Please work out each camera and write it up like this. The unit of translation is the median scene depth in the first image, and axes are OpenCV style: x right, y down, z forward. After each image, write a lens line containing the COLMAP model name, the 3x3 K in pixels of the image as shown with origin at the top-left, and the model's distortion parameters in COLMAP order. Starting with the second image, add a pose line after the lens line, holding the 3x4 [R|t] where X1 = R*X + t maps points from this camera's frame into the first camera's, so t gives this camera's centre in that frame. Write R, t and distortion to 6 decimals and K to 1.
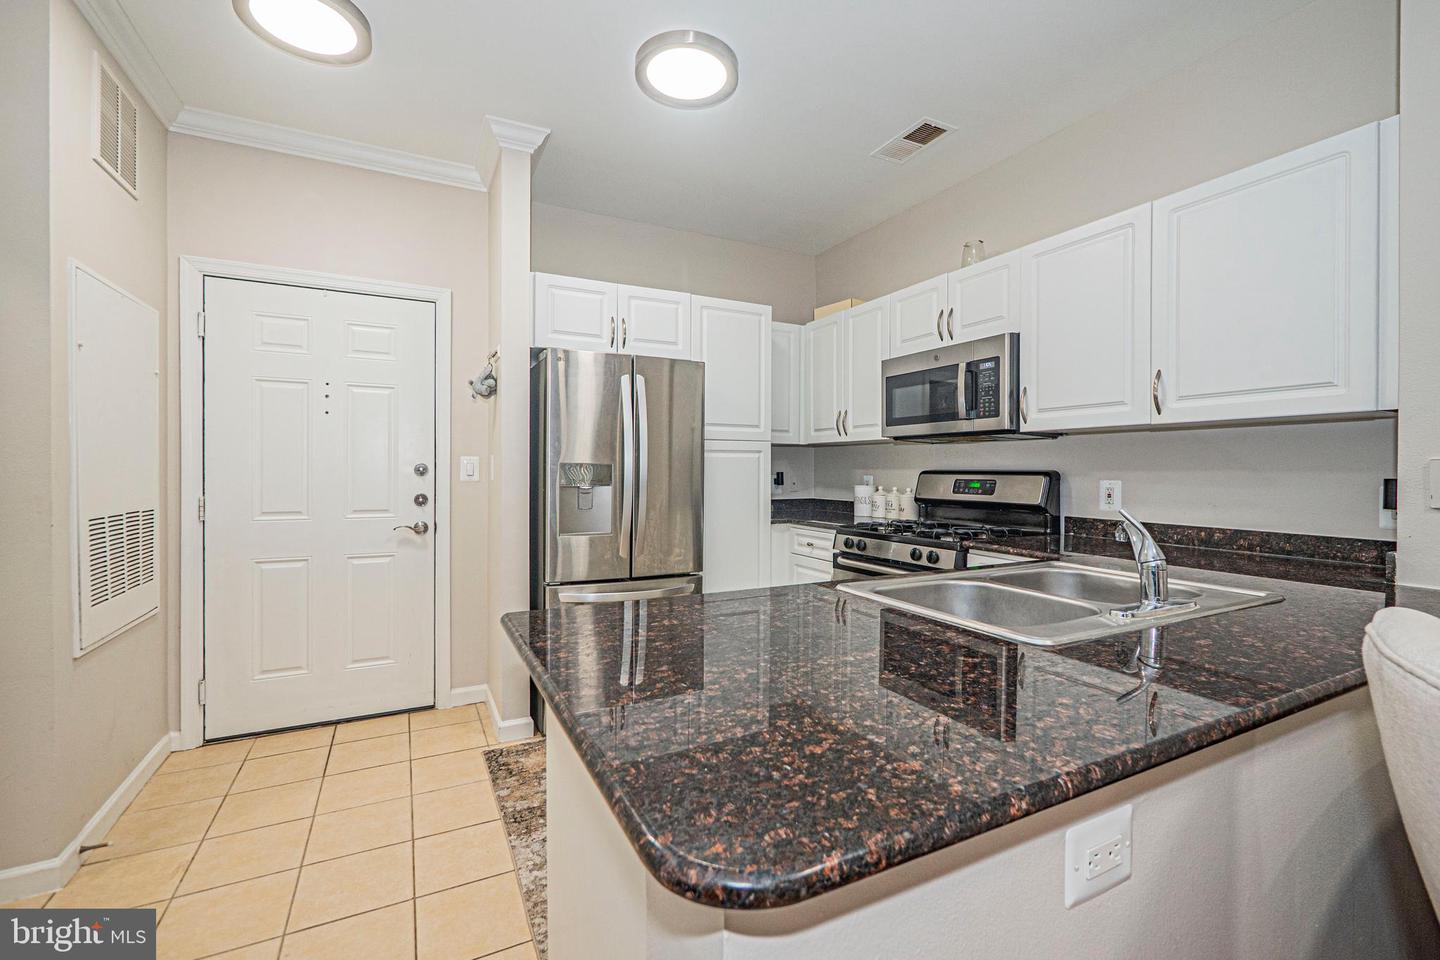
lens RADIAL K [[619.9, 0, 719.3], [0, 619.9, 471.2], [0, 0, 1]] dist [0.000209, 0.000430]
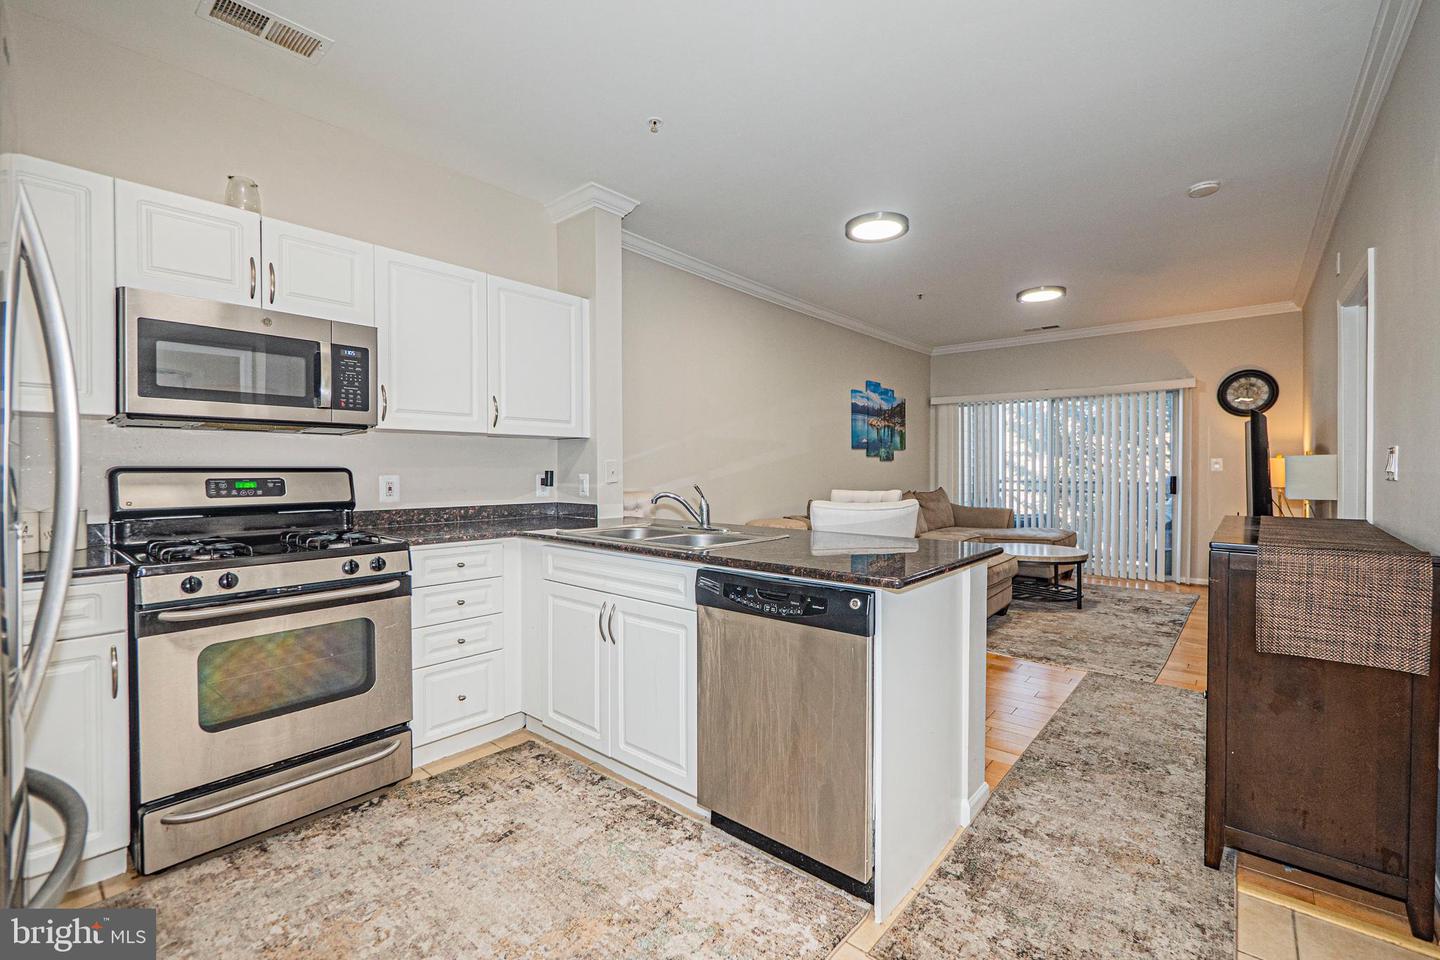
lens RADIAL K [[619.9, 0, 719.7], [0, 619.9, 476.7], [0, 0, 1]] dist [0.000209, 0.000430]
pose [[-0.375833, -0.020019, 0.926471, -0.586870], [-0.002062, 0.999782, 0.020767, -0.006768], [-0.926685, 0.005894, -0.375793, 0.768363]]
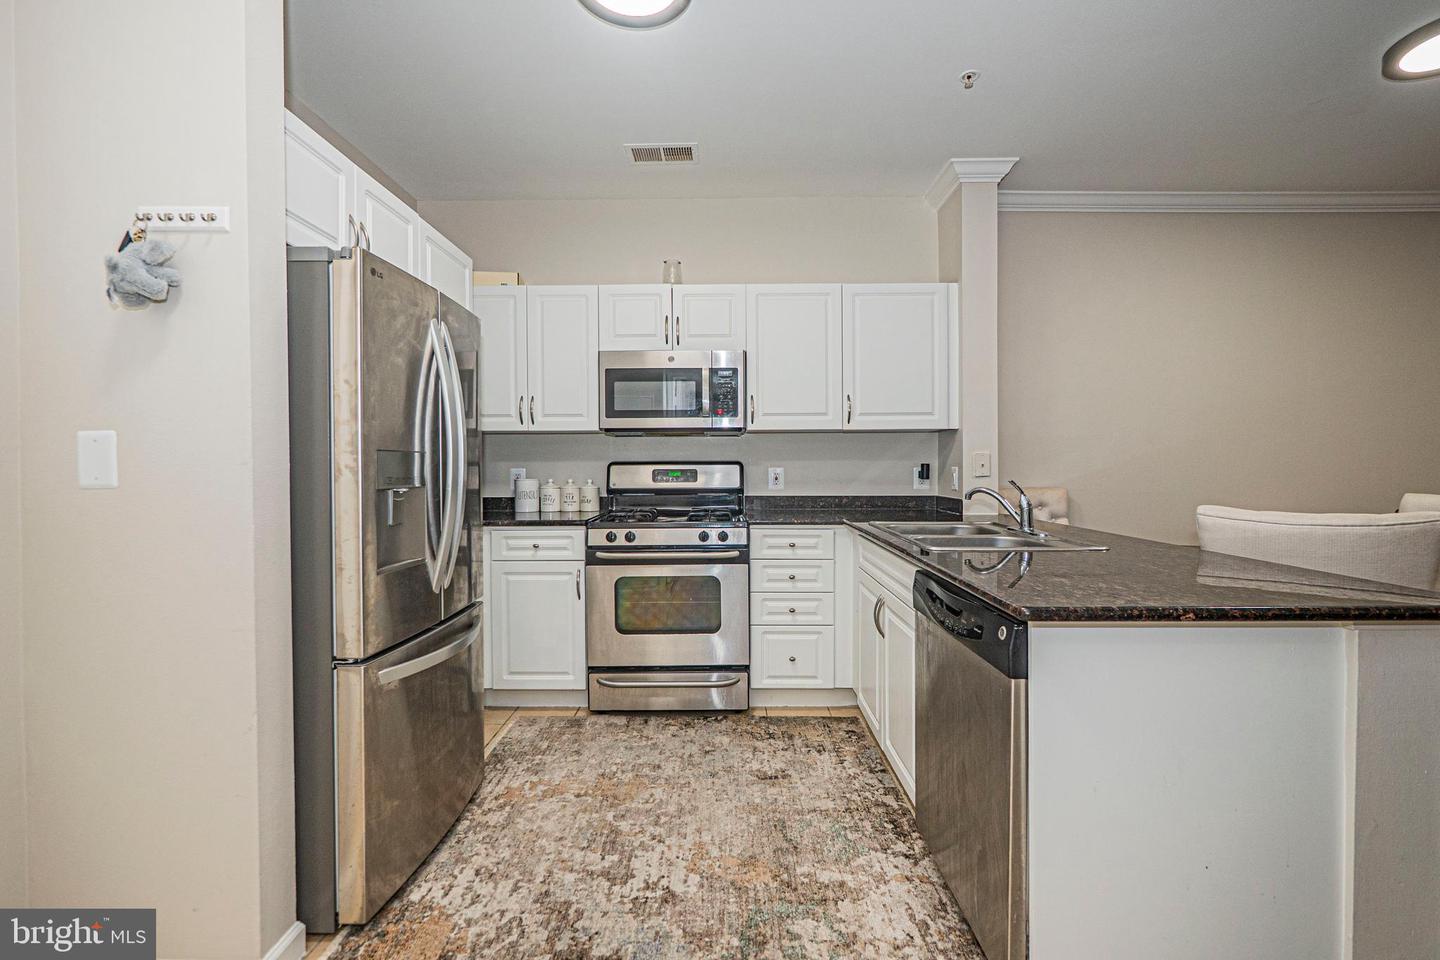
lens RADIAL K [[619.9, 0, 719.8], [0, 619.9, 478.7], [0, 0, 1]] dist [0.000209, 0.000430]
pose [[0.468000, -0.030499, 0.883202, -0.591185], [0.007900, 0.999509, 0.030329, -0.003146], [-0.883693, -0.007216, 0.468011, 0.406821]]
